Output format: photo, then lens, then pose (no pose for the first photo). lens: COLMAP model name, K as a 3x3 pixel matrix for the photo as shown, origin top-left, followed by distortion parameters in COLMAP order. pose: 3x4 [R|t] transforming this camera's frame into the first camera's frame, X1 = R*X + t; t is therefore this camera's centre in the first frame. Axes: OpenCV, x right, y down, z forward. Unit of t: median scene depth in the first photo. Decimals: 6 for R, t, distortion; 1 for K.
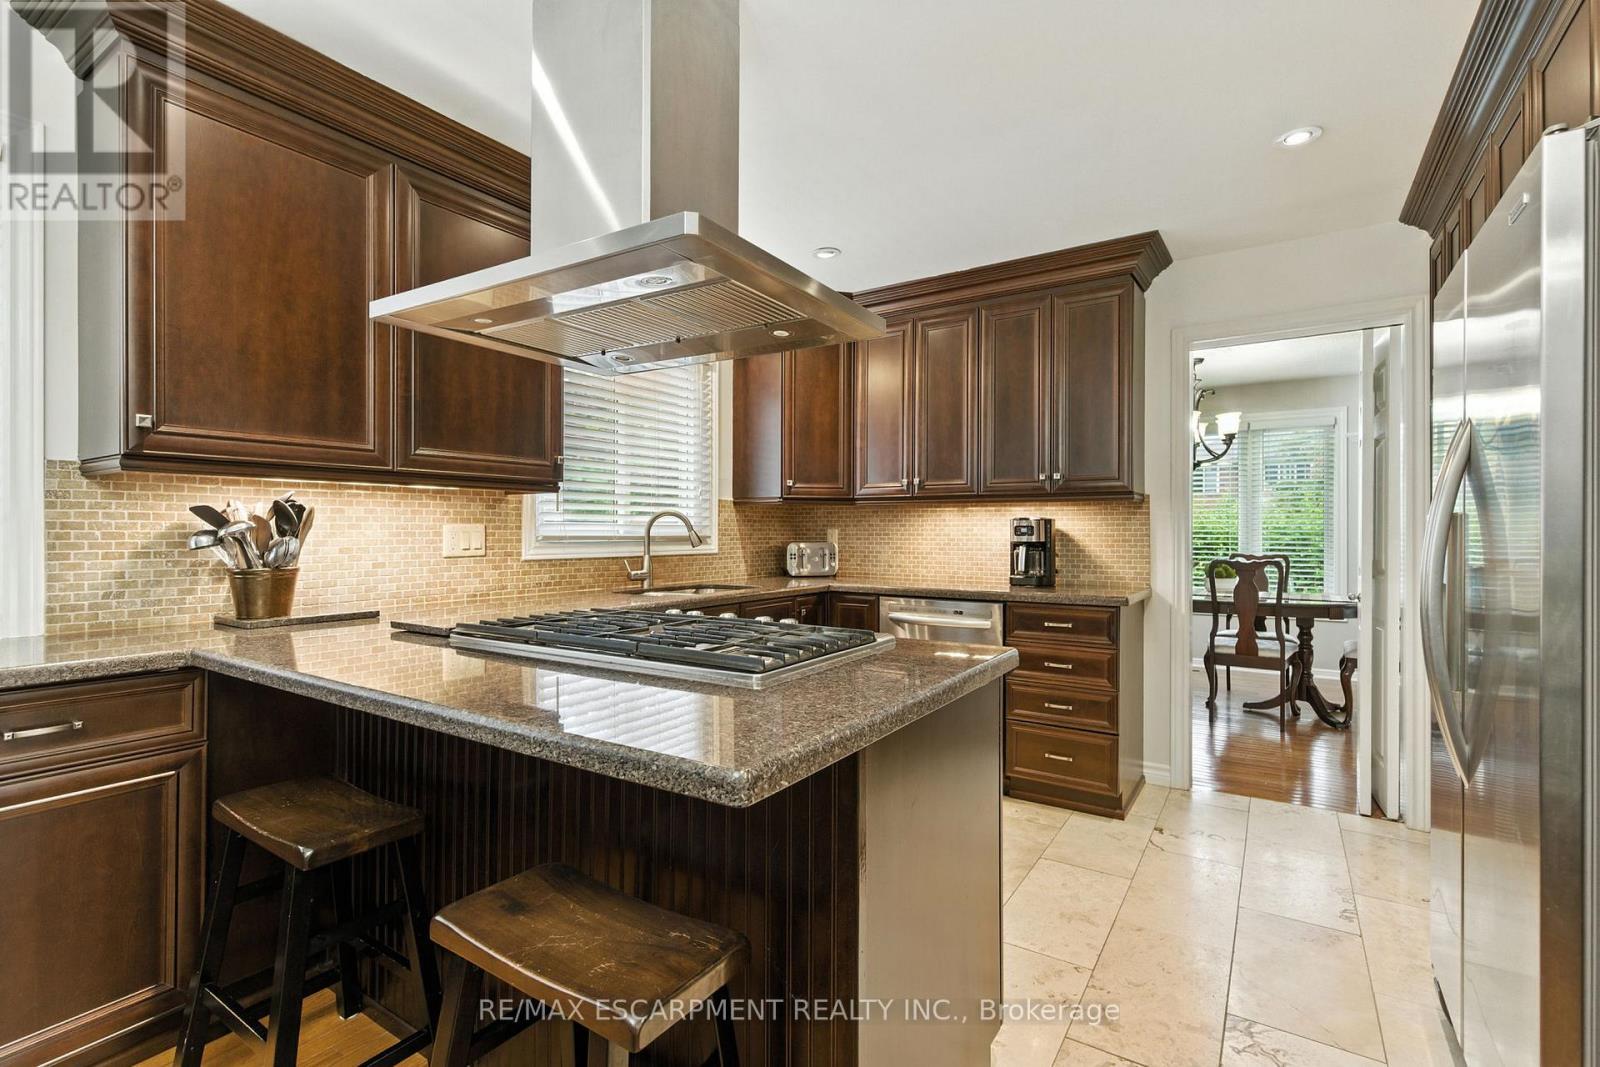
lens RADIAL K [[737.6, 0, 795.2], [0, 737.6, 531.3], [0, 0, 1]] dist [0.007168, -0.002732]
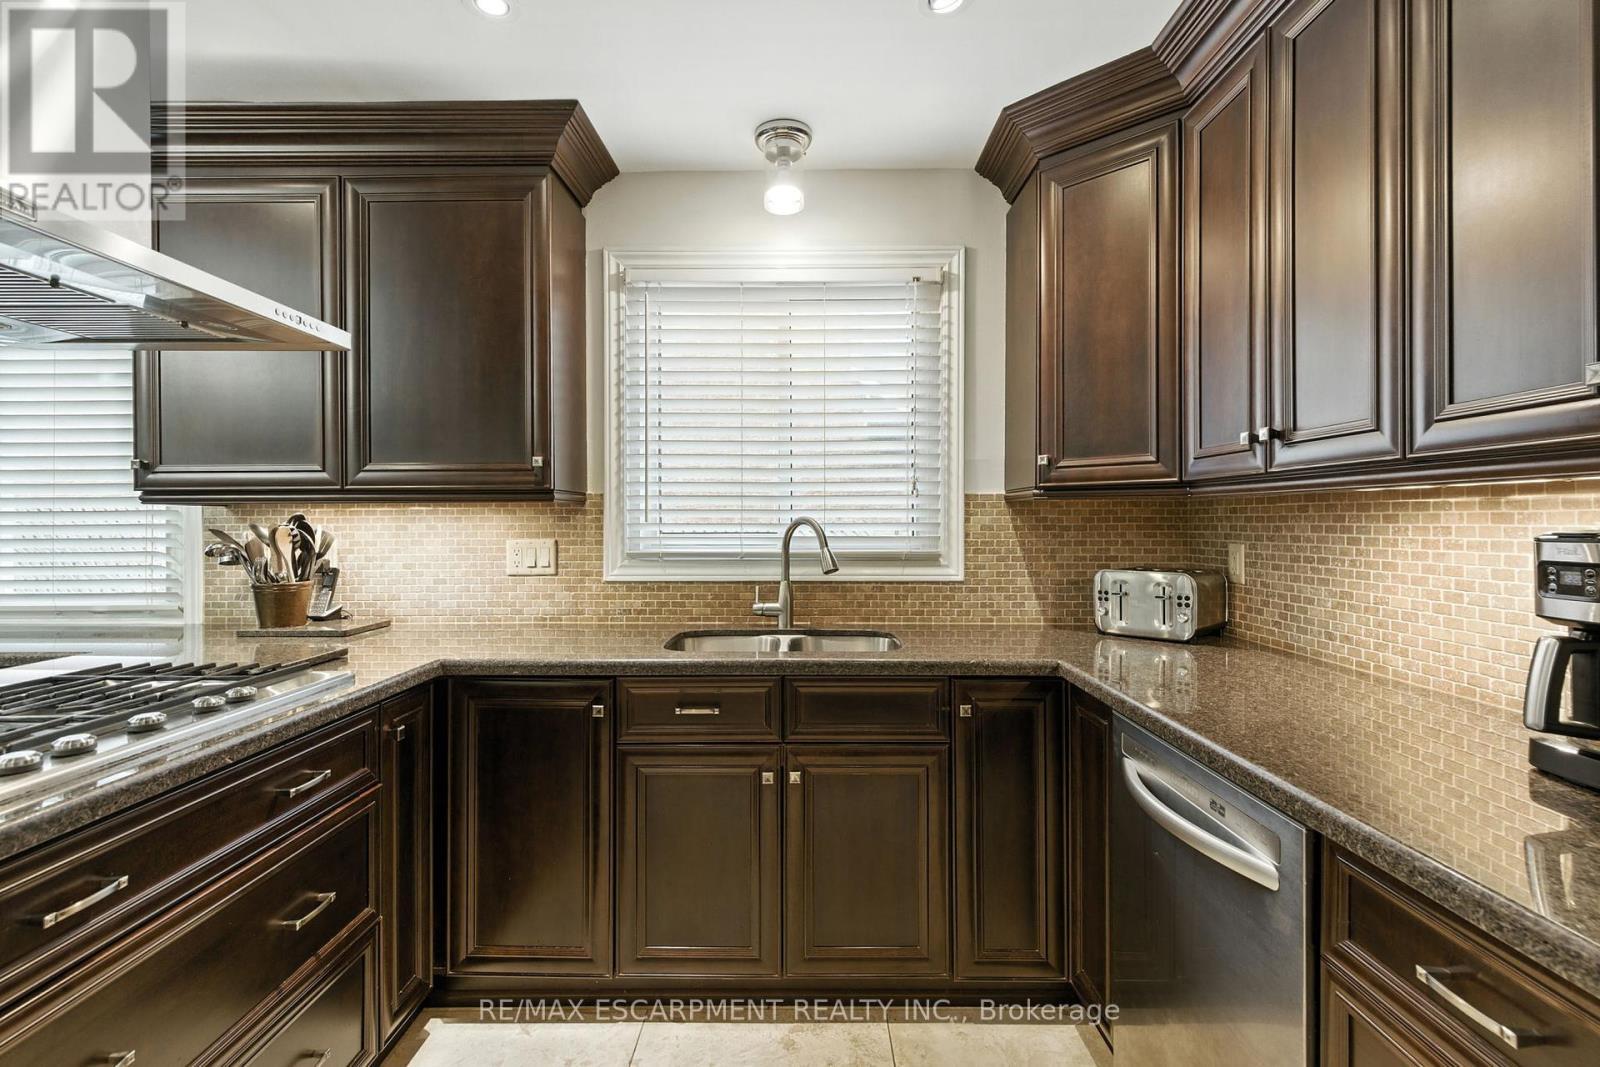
lens RADIAL K [[737.6, 0, 789.6], [0, 737.6, 523.7], [0, 0, 1]] dist [0.007168, -0.002732]
pose [[0.543451, 0.000446, -0.839441, 0.383049], [0.003445, 0.999990, 0.002761, -0.023900], [0.839434, -0.004392, 0.543445, 0.612658]]
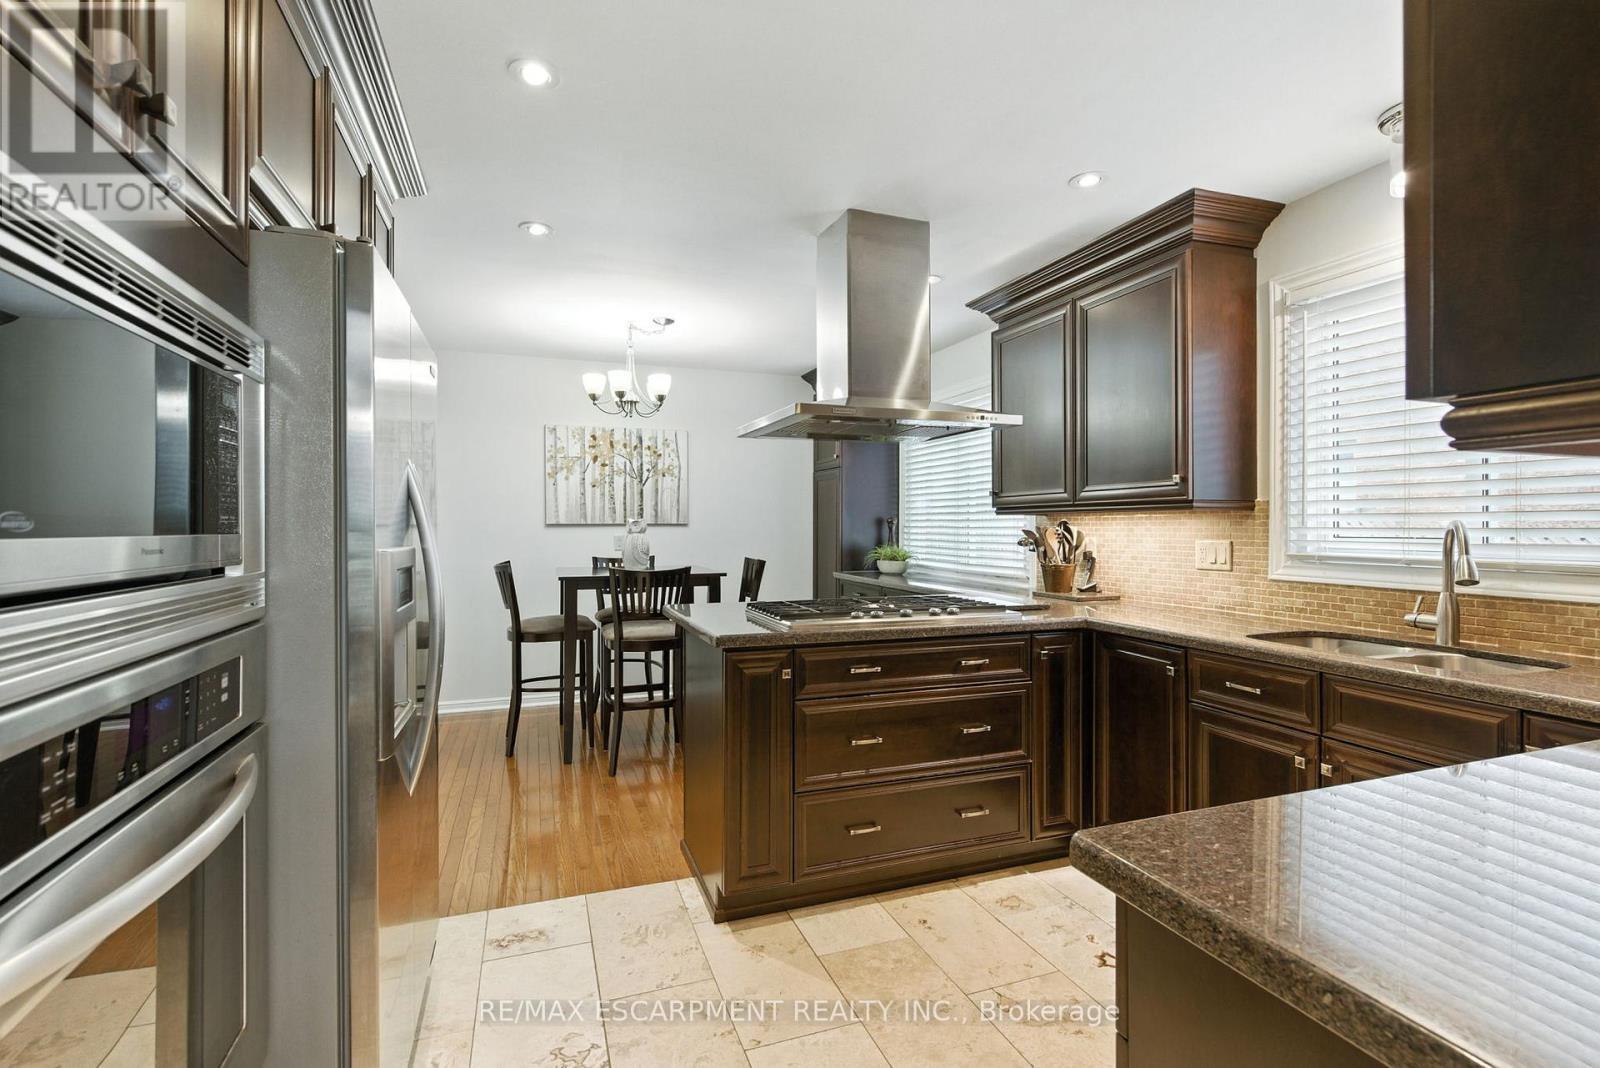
lens RADIAL K [[737.6, 0, 797.5], [0, 737.6, 522.3], [0, 0, 1]] dist [0.007168, -0.002732]
pose [[-0.598309, -0.003453, -0.801258, 0.626148], [0.000833, 0.999987, -0.004931, -0.024483], [0.801265, -0.003617, -0.598298, 0.918891]]
